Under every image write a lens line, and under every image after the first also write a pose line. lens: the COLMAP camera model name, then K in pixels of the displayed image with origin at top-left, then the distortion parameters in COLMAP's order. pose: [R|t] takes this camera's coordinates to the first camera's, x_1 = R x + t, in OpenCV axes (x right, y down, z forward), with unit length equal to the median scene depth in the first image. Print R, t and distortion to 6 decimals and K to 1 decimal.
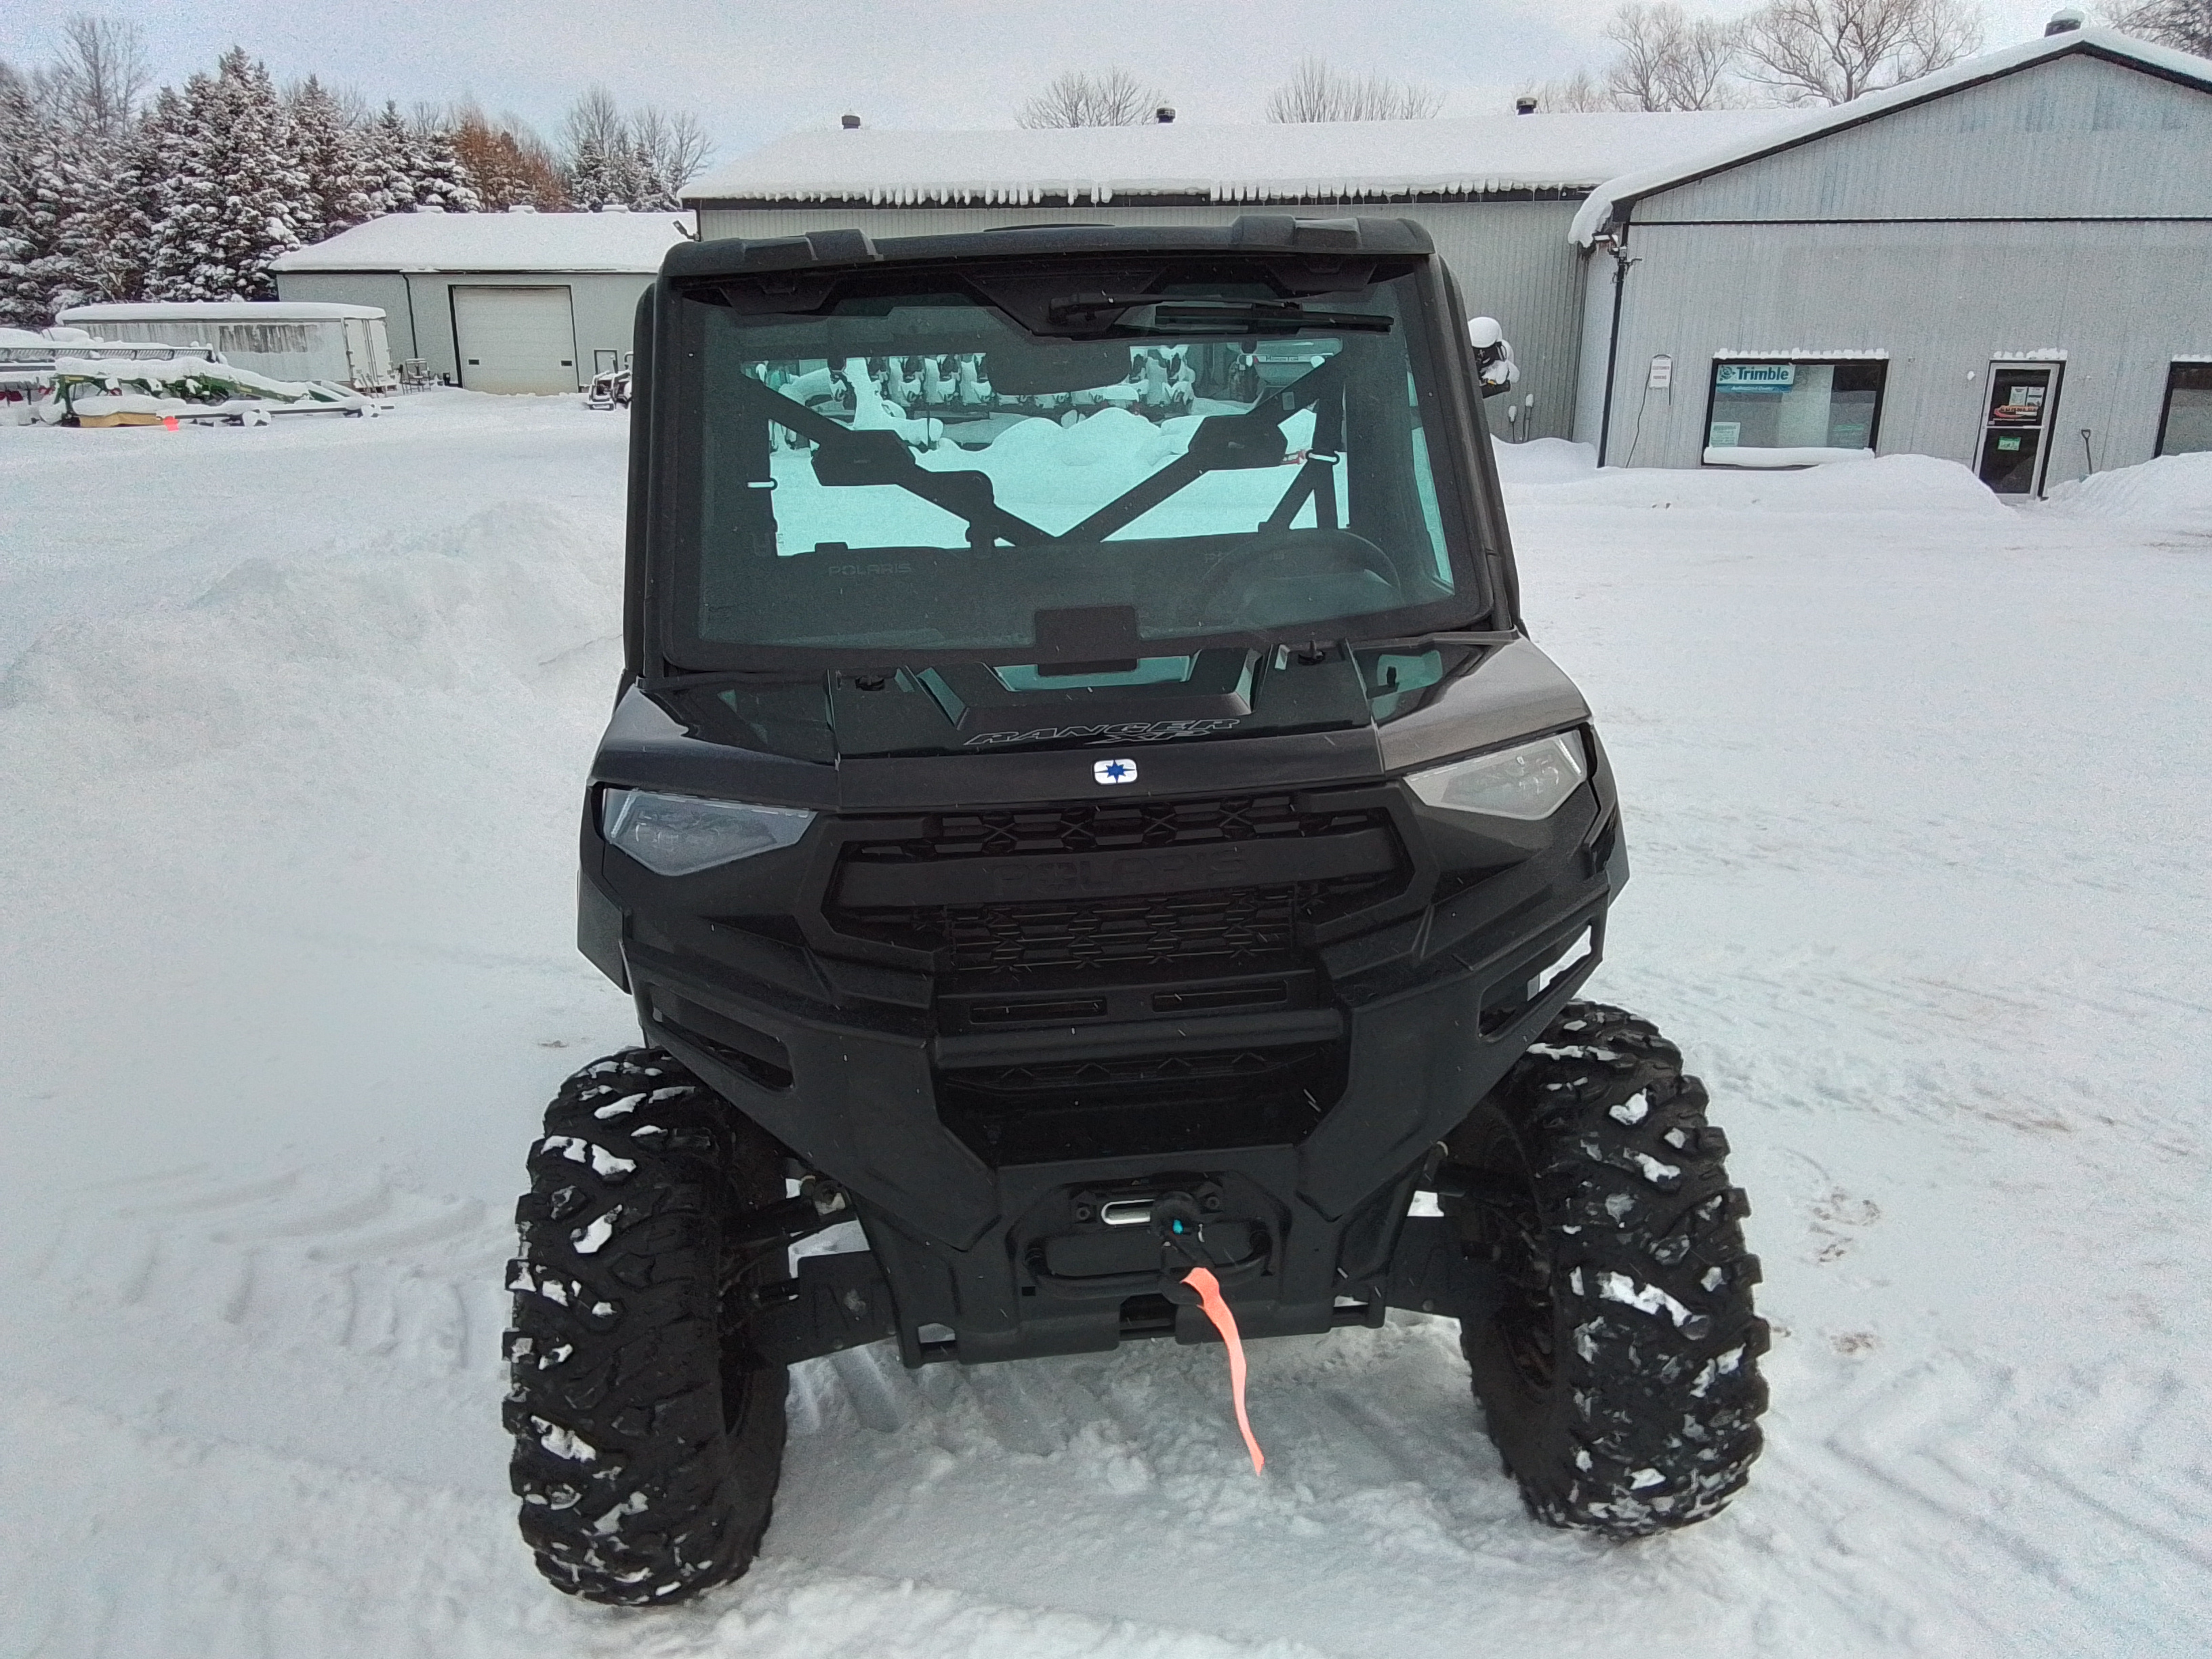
lens RADIAL K [[1548.2, 0, 1116.6], [0, 1548.2, 827.9], [0, 0, 1]] dist [0.041518, -0.044679]
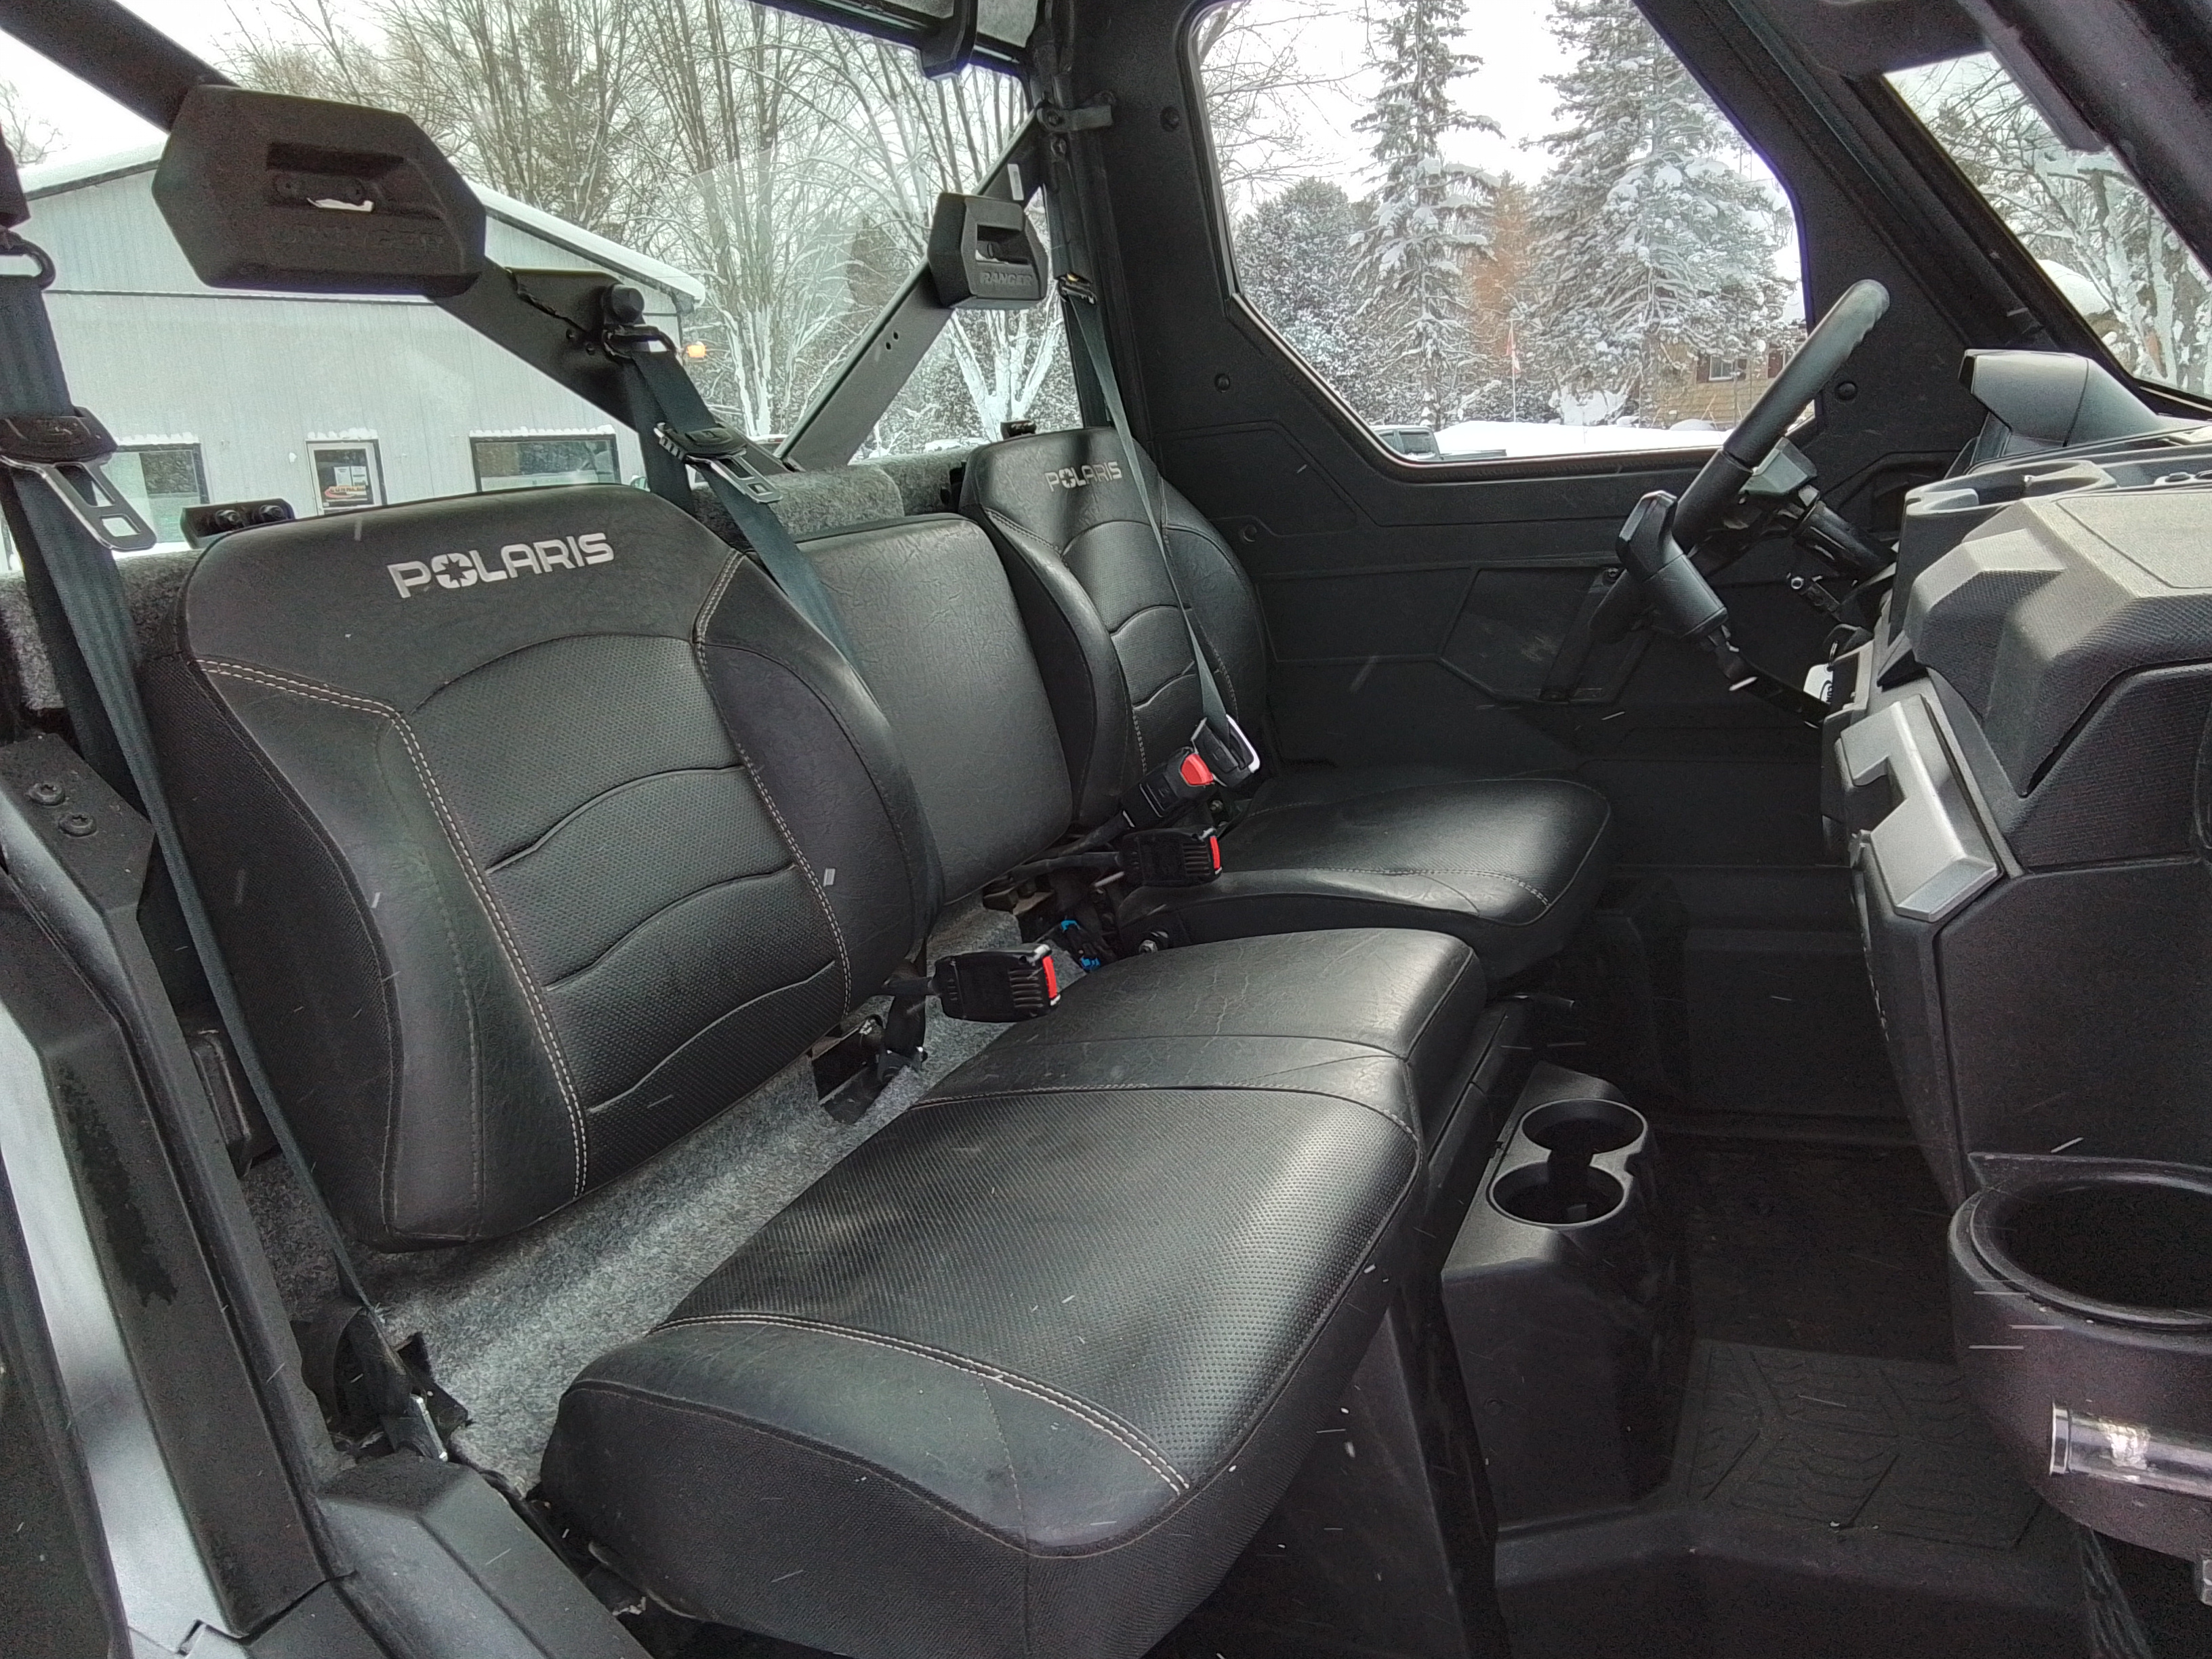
lens RADIAL K [[1548.2, 0, 1098.0], [0, 1548.2, 834.9], [0, 0, 1]] dist [0.041518, -0.044679]
pose [[0.506133, -0.237840, 0.829012, -0.053280], [0.290139, 0.952154, 0.096032, -0.016131], [-0.812187, 0.191924, 0.550924, 0.109029]]
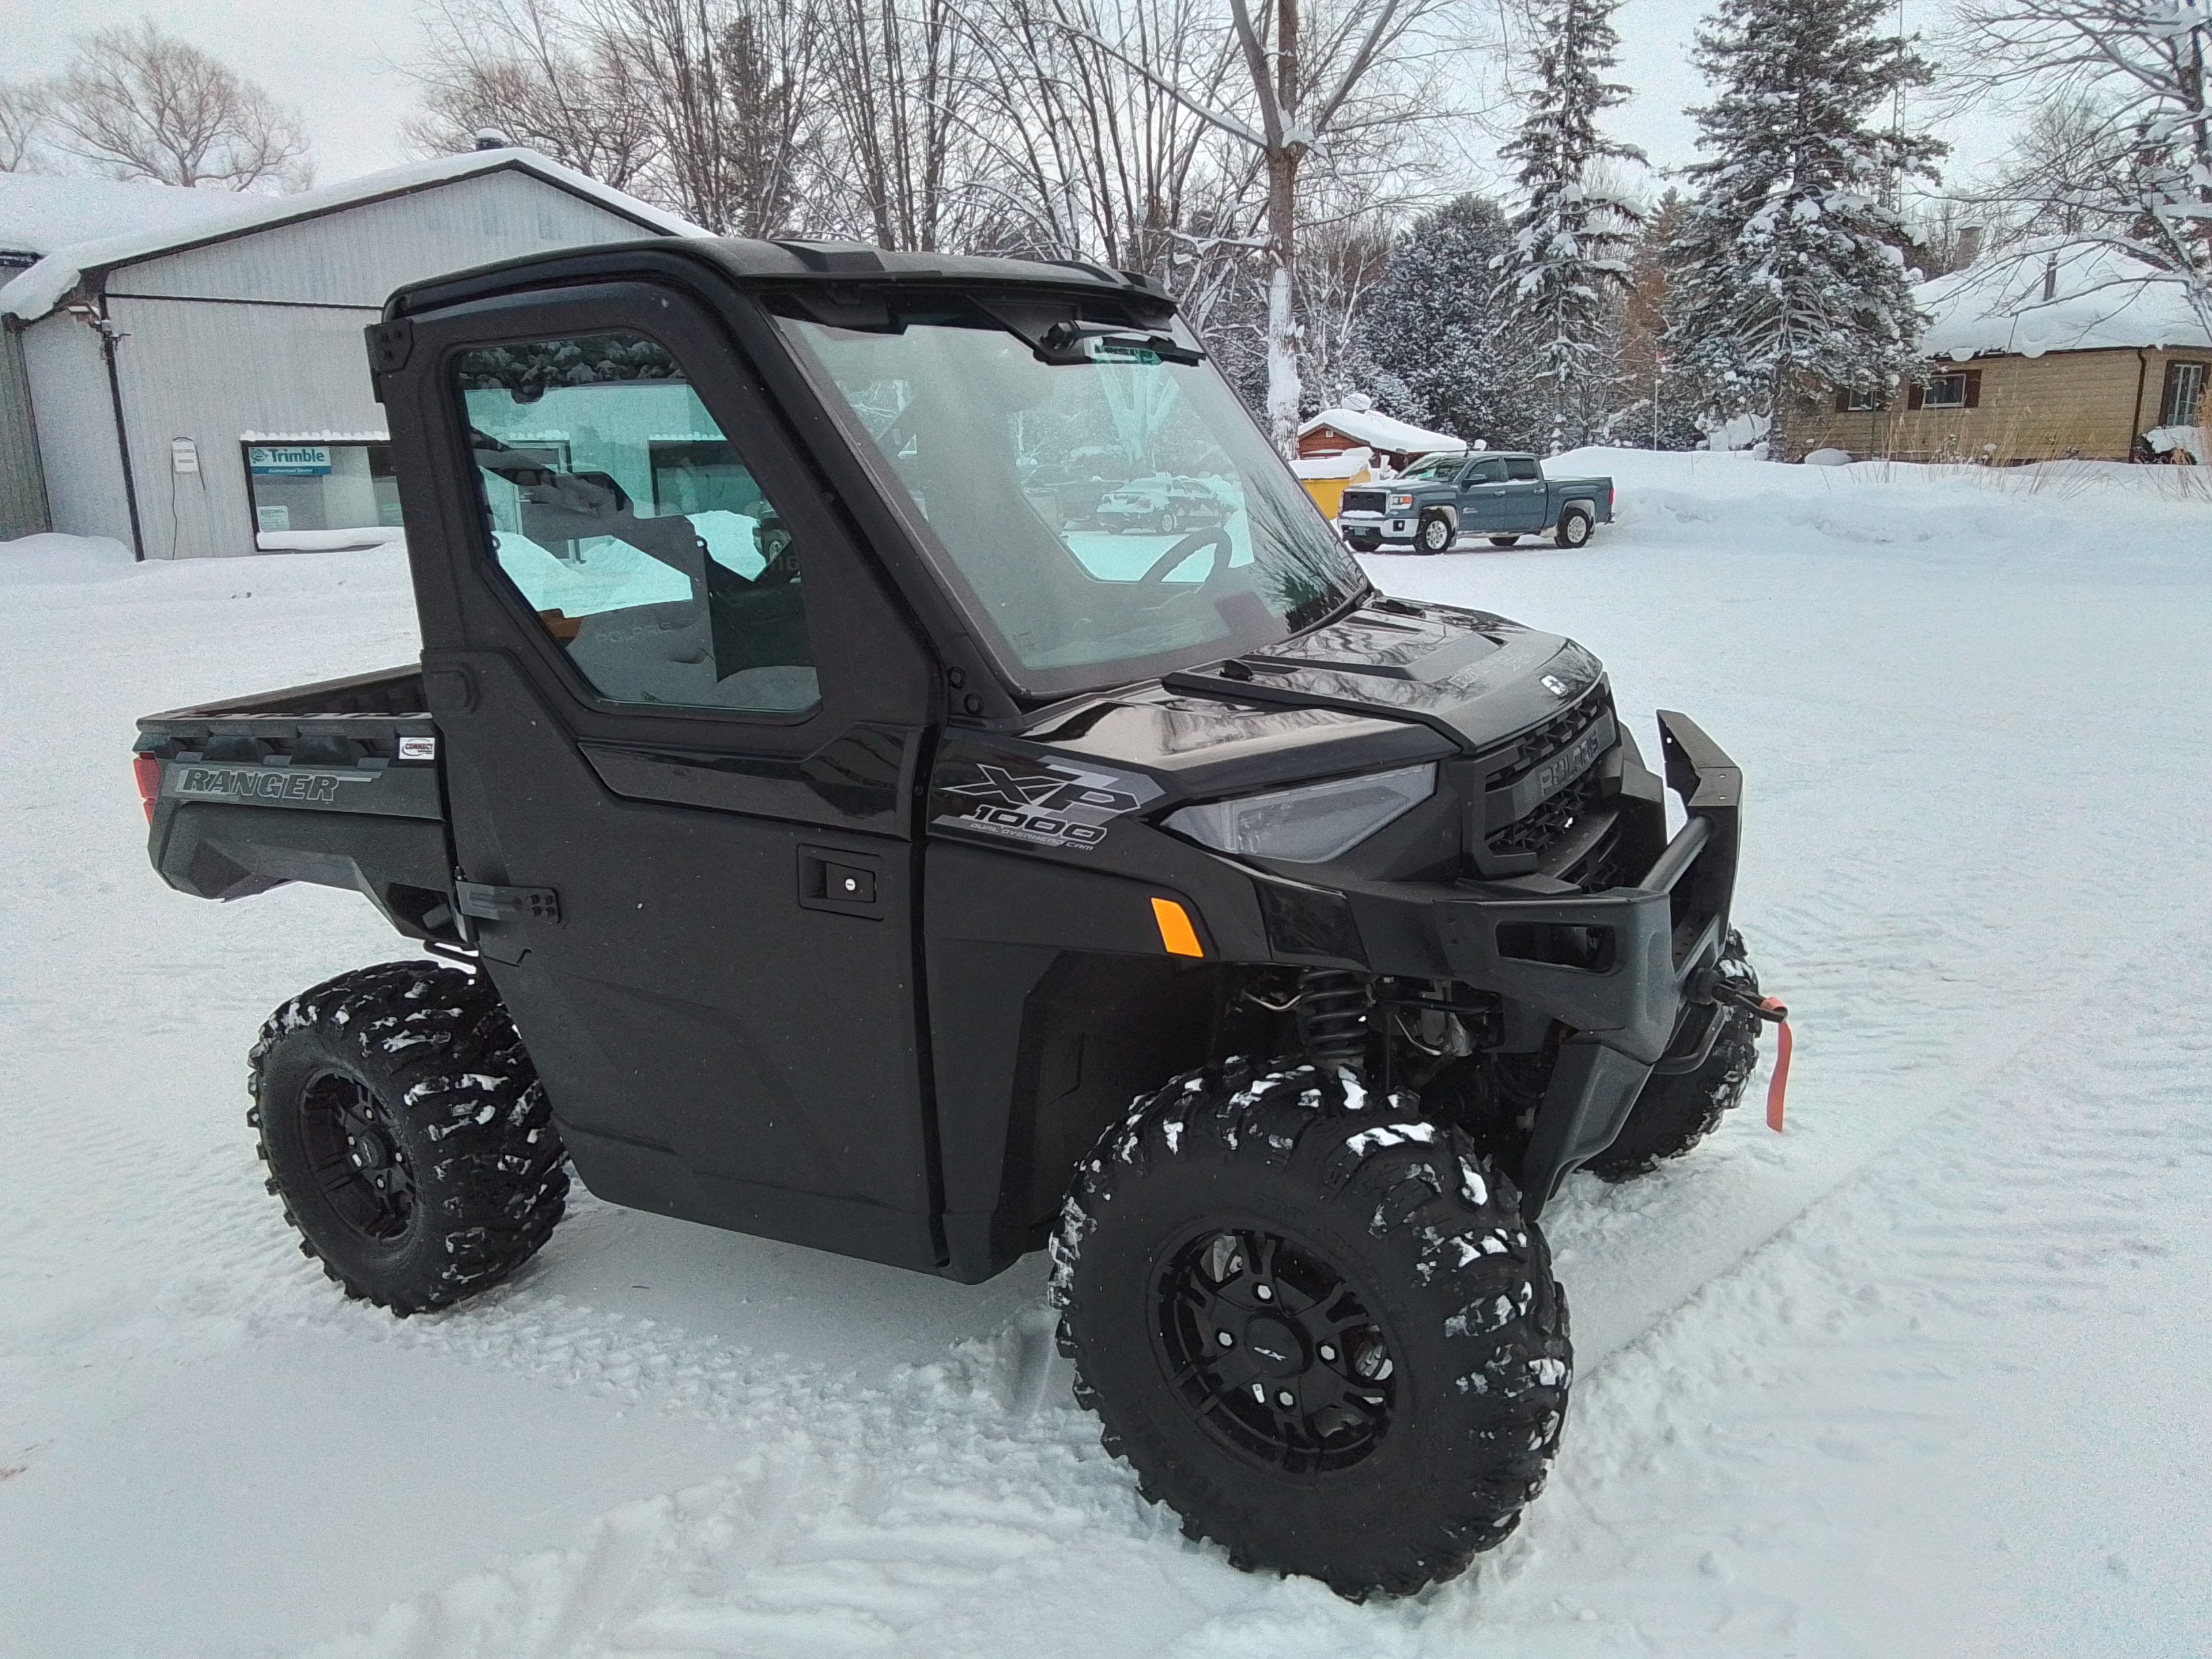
lens RADIAL K [[1548.2, 0, 1095.6], [0, 1548.2, 836.2], [0, 0, 1]] dist [0.041518, -0.044679]
pose [[0.592604, -0.210192, 0.777586, -0.101586], [0.247304, 0.966206, 0.072707, -0.008443], [-0.766591, 0.149213, 0.624559, 0.041641]]
